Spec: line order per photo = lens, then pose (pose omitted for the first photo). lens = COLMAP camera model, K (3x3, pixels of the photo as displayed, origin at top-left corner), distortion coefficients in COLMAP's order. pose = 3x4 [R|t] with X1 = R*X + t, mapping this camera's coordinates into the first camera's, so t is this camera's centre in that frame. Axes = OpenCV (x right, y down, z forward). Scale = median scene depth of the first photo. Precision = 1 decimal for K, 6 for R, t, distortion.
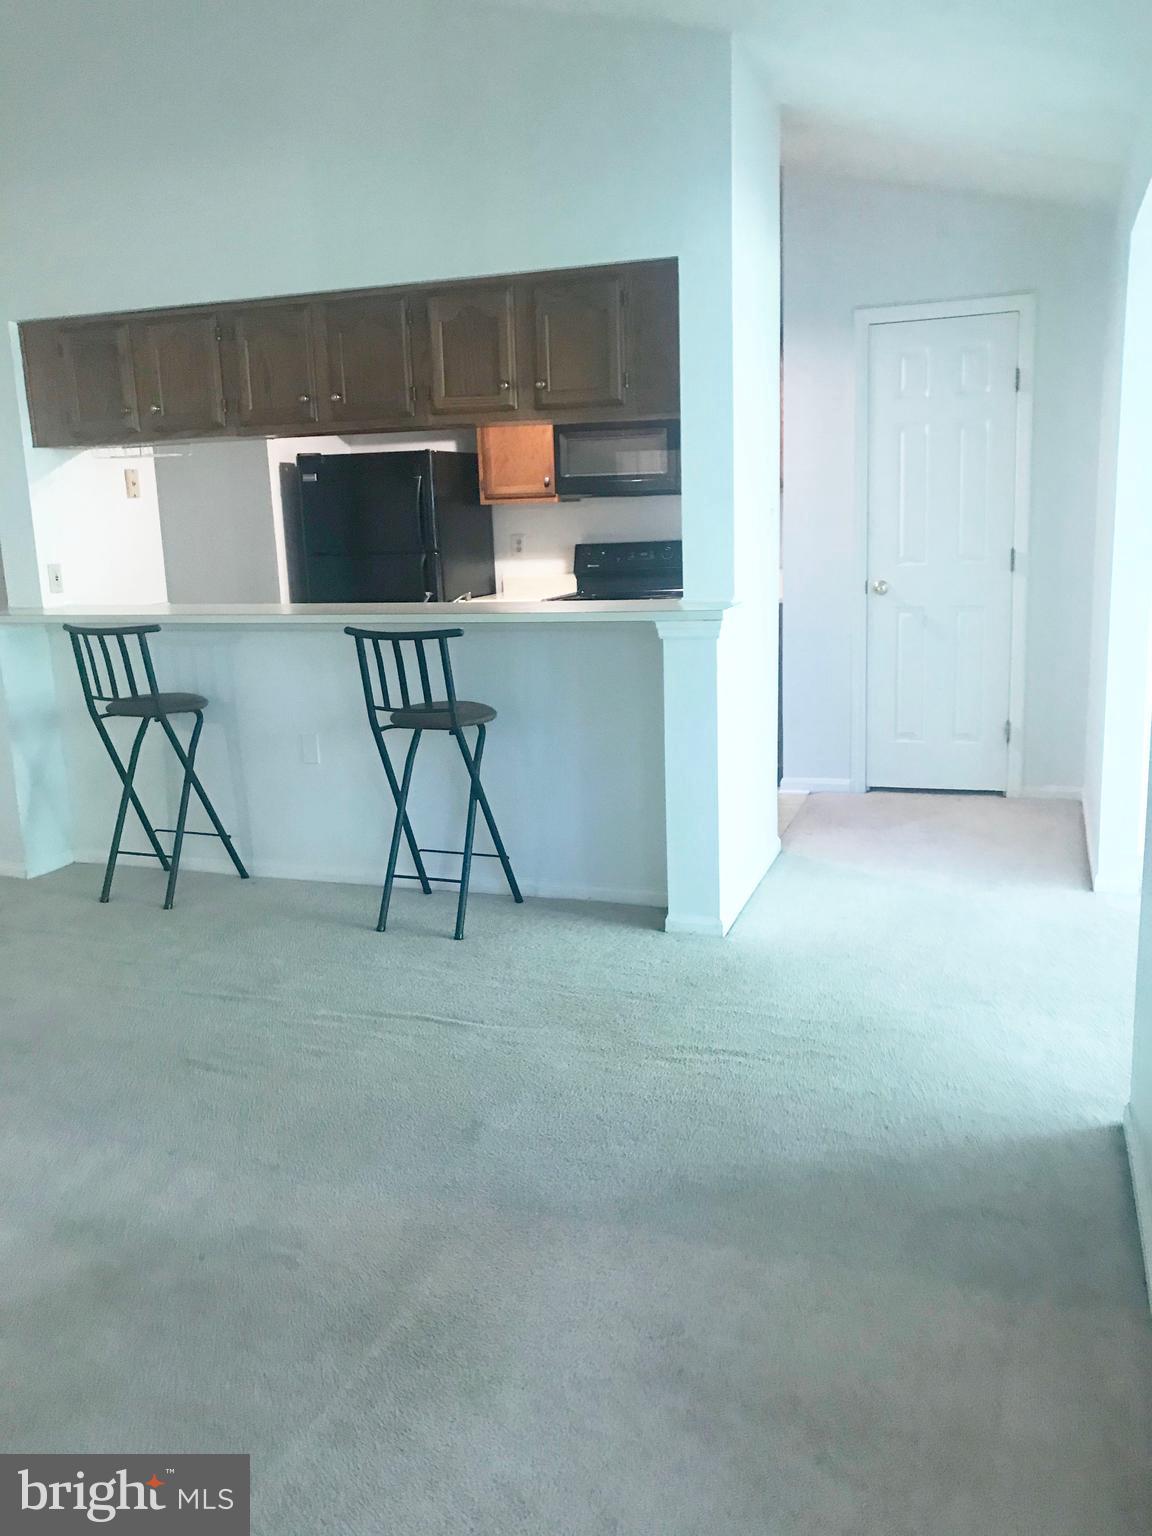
lens RADIAL K [[1261.0, 0, 615.7], [0, 1261.0, 769.5], [0, 0, 1]] dist [-0.000686, -0.011671]
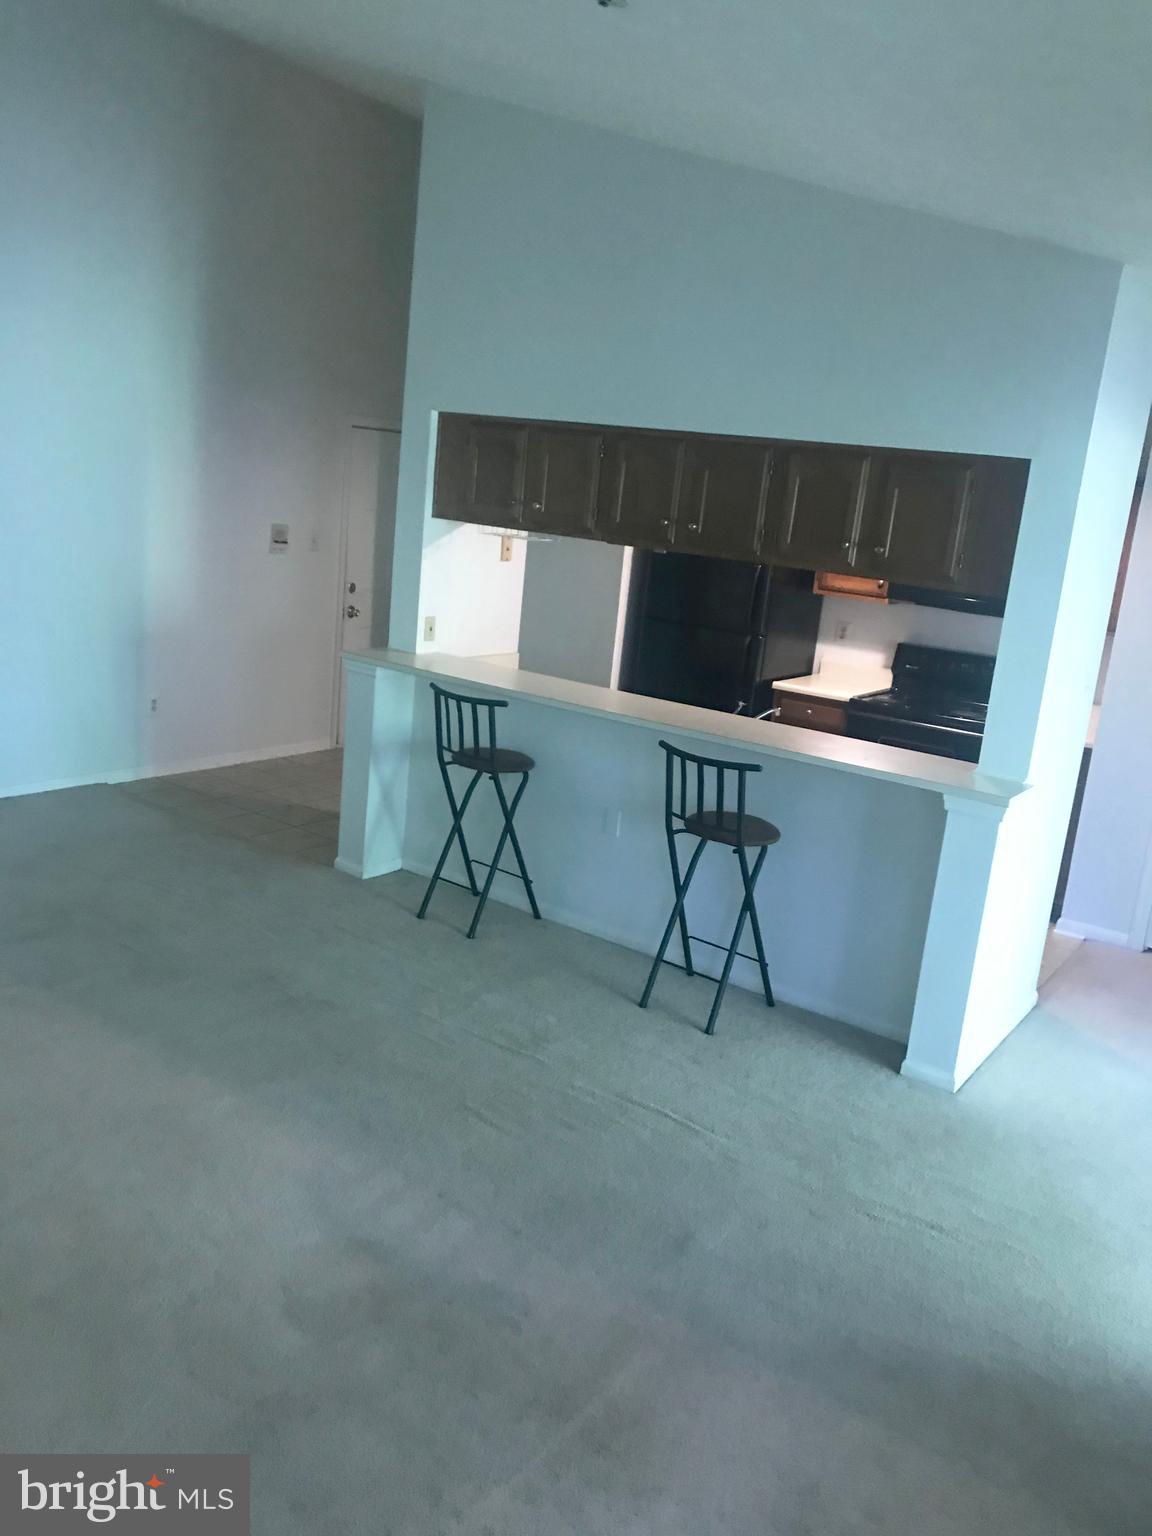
lens RADIAL K [[1266.6, 0, 576.0], [0, 1266.6, 768.0], [0, 0, 1]] dist [0.003804, -0.007909]
pose [[0.947863, 0.185528, -0.259103, 0.009378], [-0.182011, 0.982573, 0.037721, -0.108845], [0.261586, 0.011405, 0.965113, -0.101870]]
